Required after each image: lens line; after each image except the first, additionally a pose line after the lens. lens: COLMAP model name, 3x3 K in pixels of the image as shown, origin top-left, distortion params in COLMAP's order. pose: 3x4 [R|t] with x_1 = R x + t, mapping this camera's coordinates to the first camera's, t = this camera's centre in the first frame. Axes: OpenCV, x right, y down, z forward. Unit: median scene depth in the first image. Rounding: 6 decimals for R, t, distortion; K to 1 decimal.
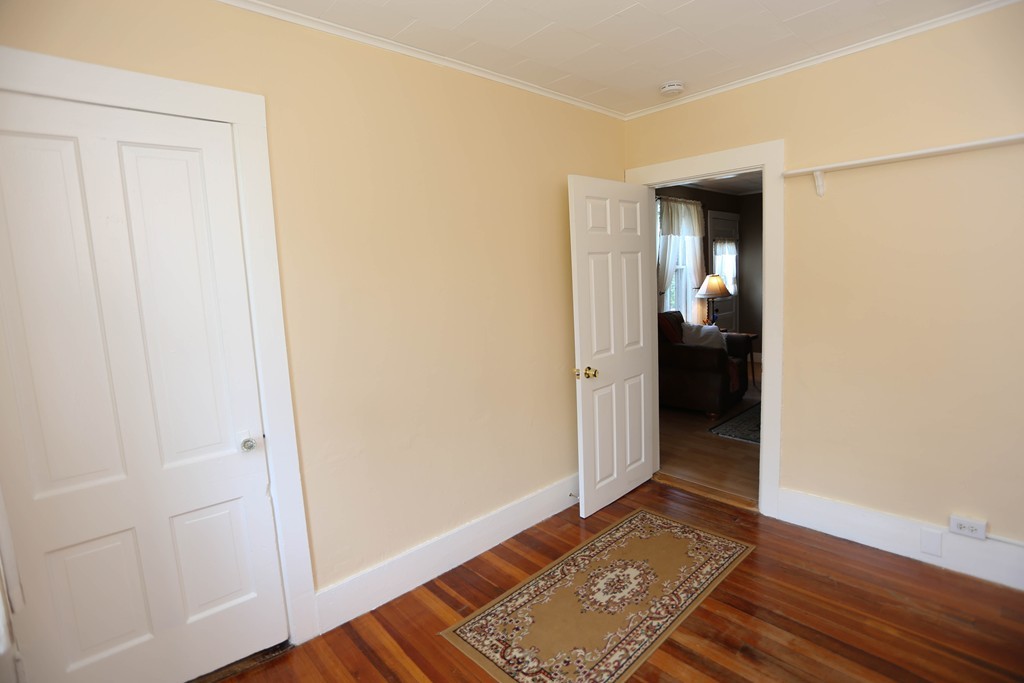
lens RADIAL K [[500.2, 0, 515.2], [0, 500.2, 337.4], [0, 0, 1]] dist [-0.044281, 0.010000]
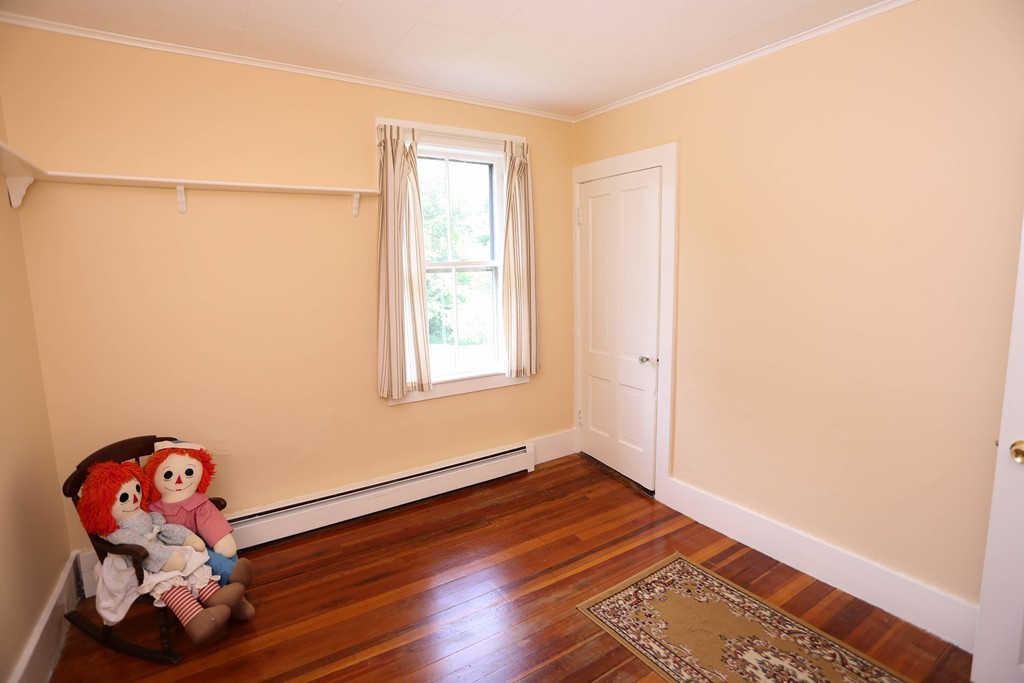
lens RADIAL K [[500.2, 0, 515.8], [0, 500.2, 338.9], [0, 0, 1]] dist [-0.044281, 0.010000]
pose [[-0.174190, 0.192144, -0.965784, 0.913491], [-0.096034, 0.972788, 0.210859, -0.134249], [0.980018, 0.129478, -0.150997, 0.637926]]
